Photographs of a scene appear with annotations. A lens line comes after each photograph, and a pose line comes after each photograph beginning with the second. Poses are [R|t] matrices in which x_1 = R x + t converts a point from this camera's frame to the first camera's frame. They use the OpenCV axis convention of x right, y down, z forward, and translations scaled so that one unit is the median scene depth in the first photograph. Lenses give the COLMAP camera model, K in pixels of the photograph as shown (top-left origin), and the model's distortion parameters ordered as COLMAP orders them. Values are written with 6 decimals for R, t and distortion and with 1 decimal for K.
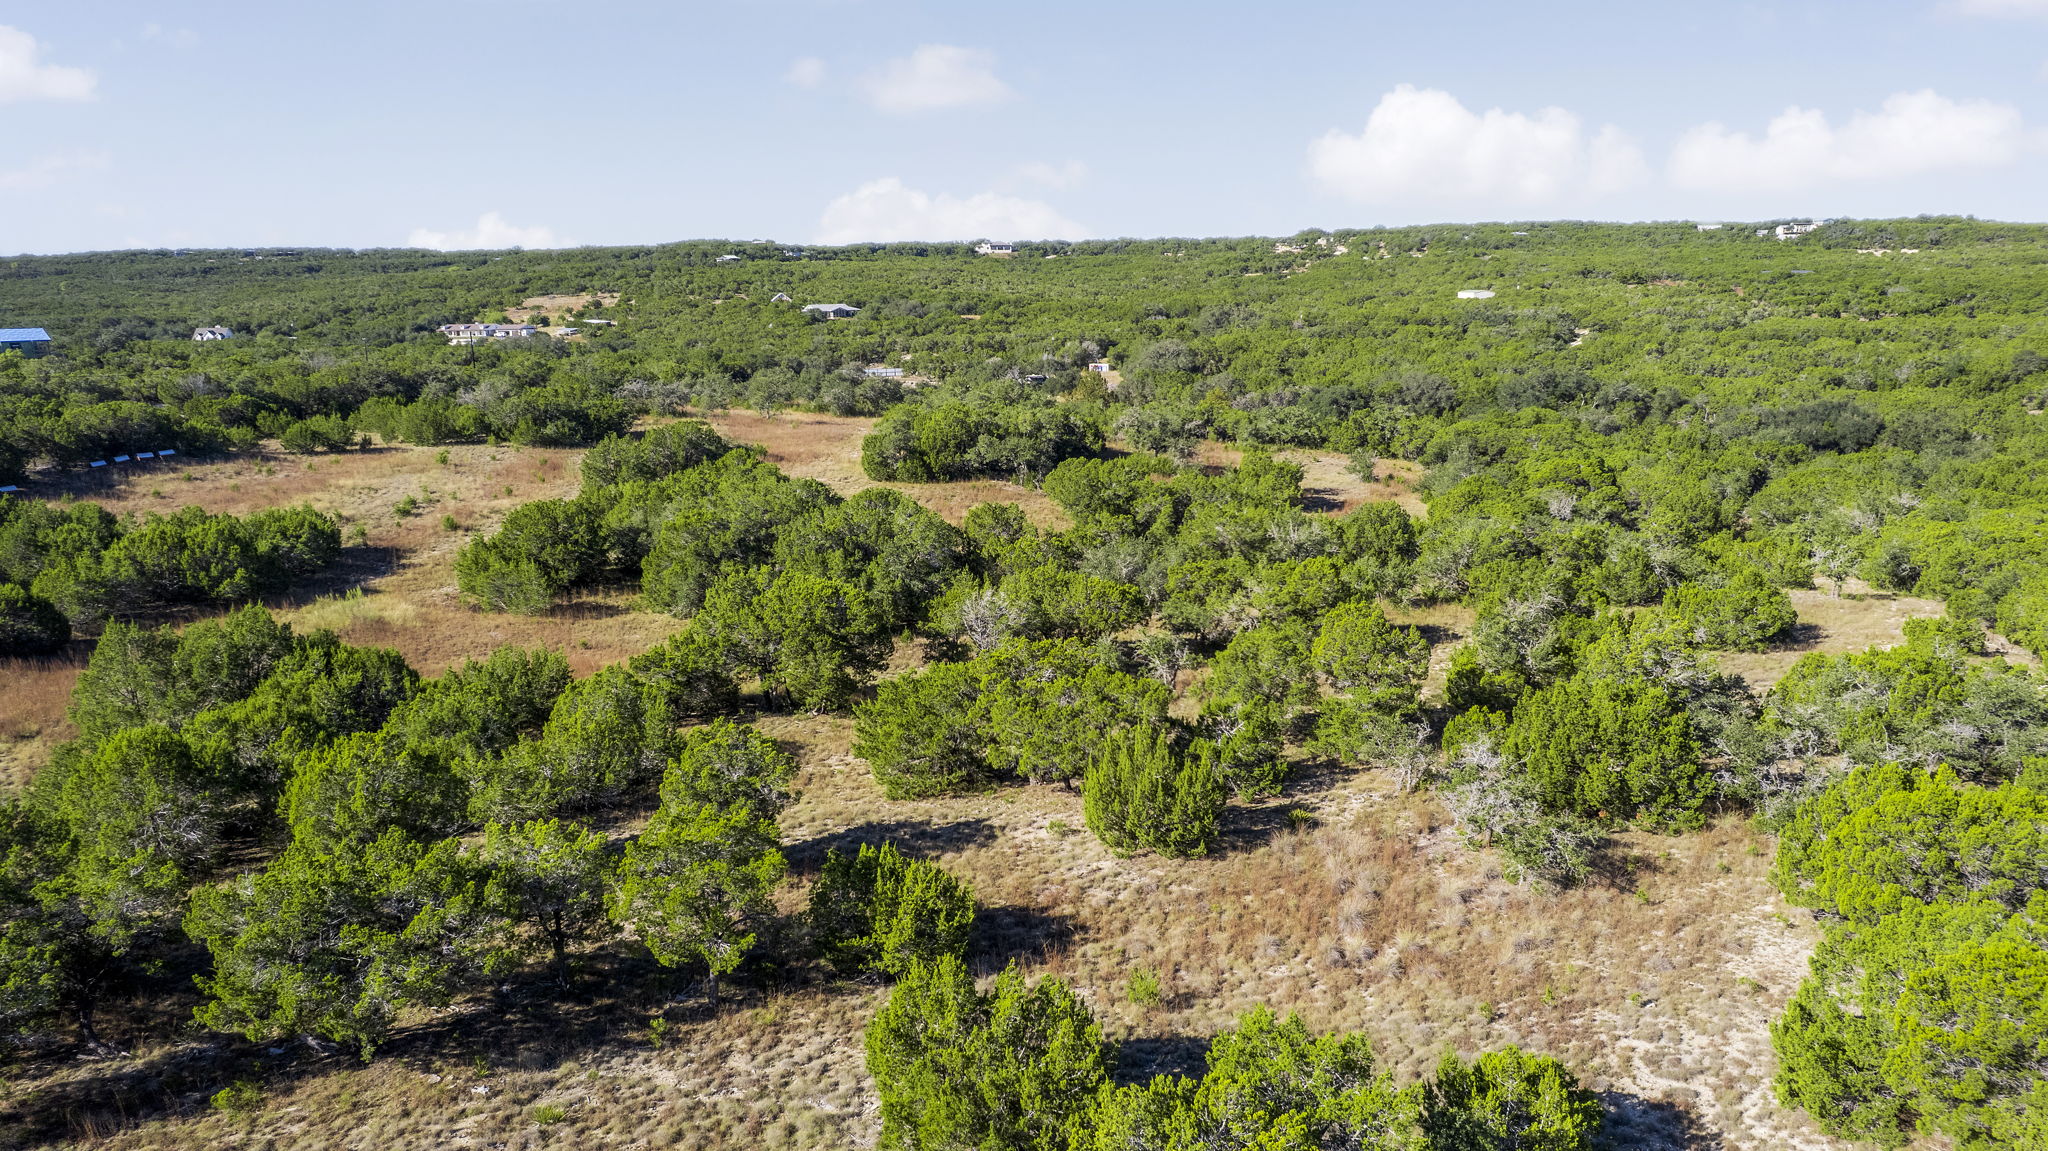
lens RADIAL K [[1316.3, 0, 1042.0], [0, 1316.3, 574.5], [0, 0, 1]] dist [-0.070780, 0.069513]
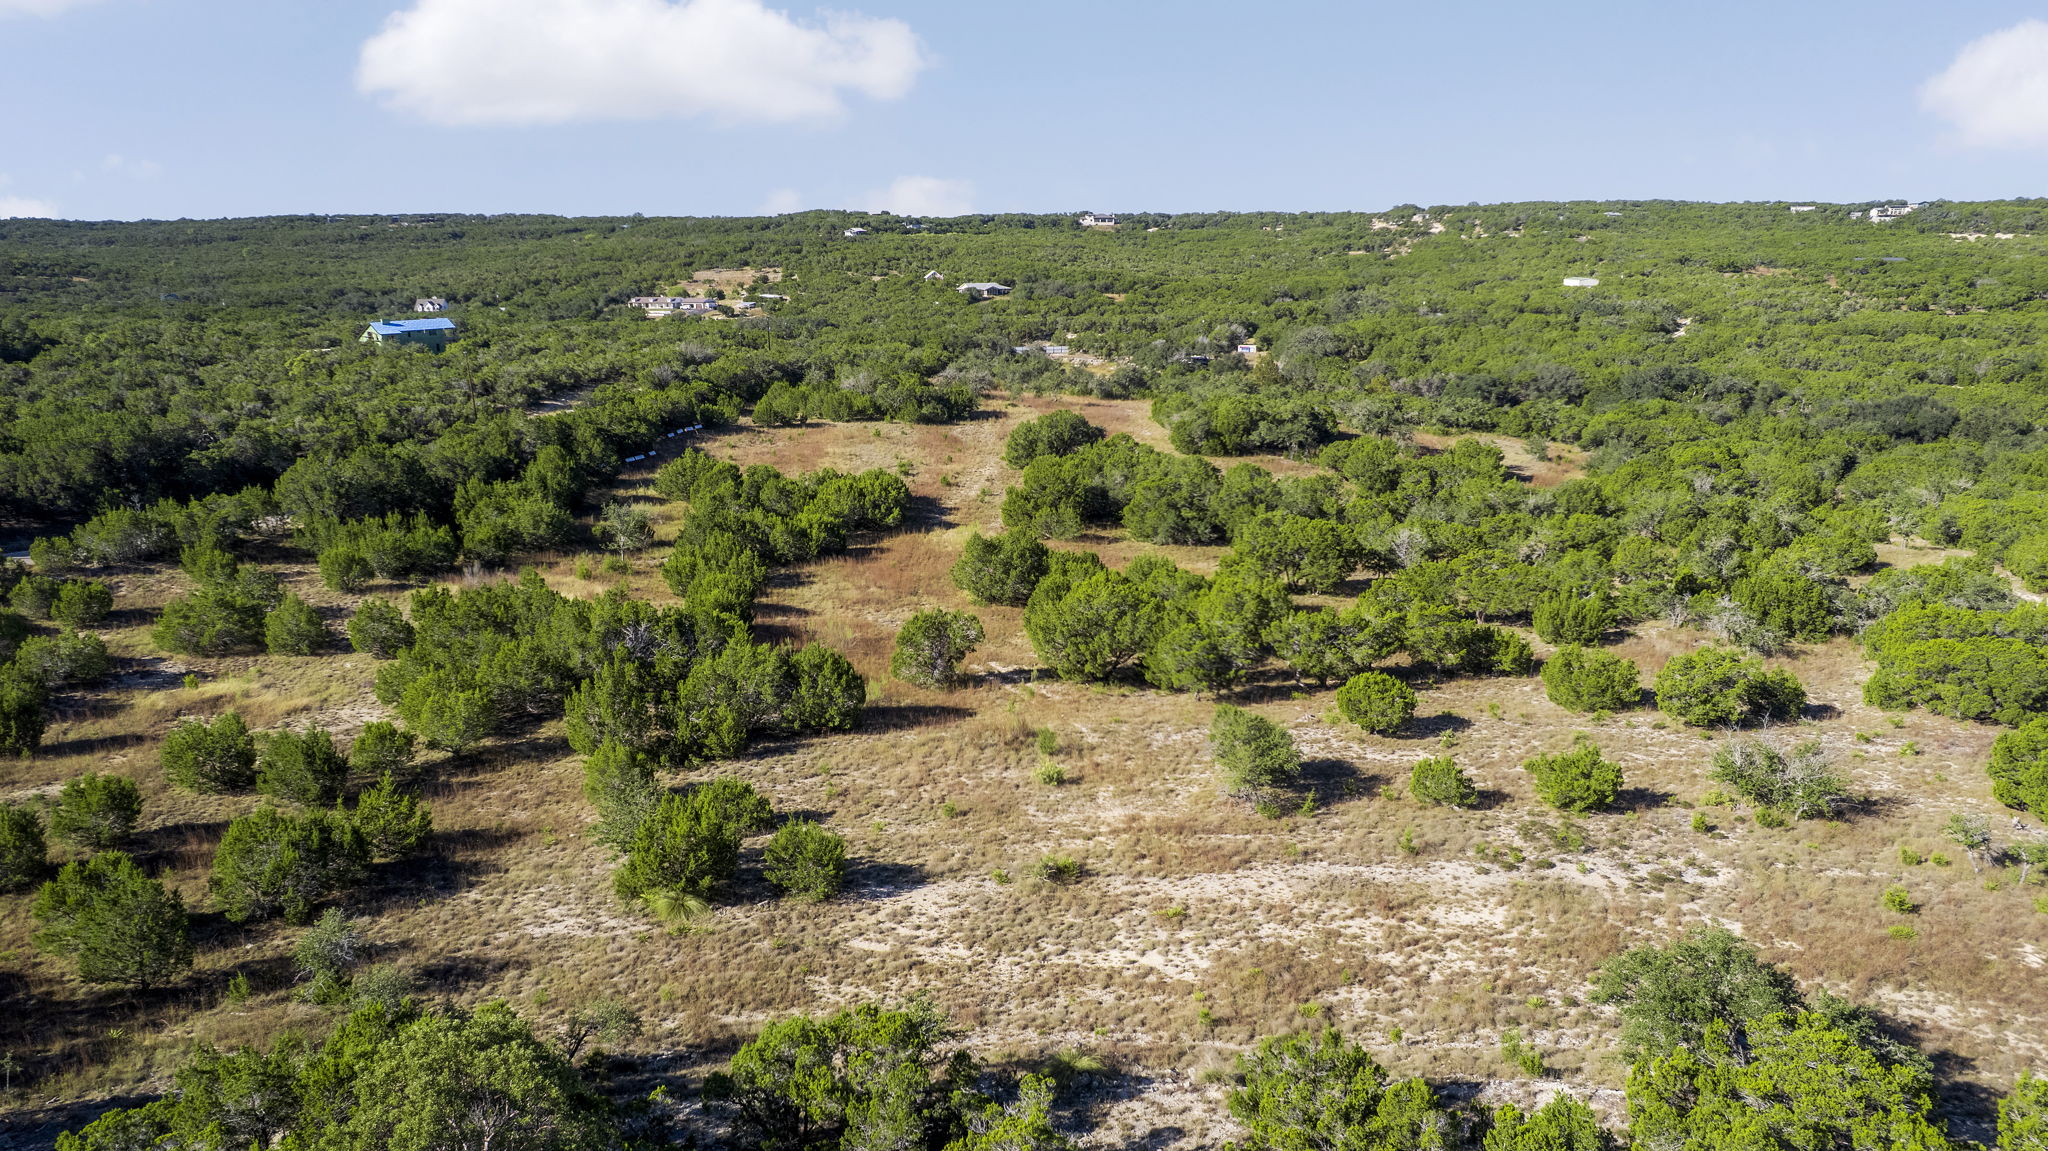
lens RADIAL K [[1316.3, 0, 1042.0], [0, 1316.3, 574.5], [0, 0, 1]] dist [-0.070780, 0.069513]
pose [[0.998760, 0.020309, -0.045454, -0.064263], [-0.018983, 0.999387, 0.029406, 0.004613], [0.046023, -0.028507, 0.998534, -0.110551]]
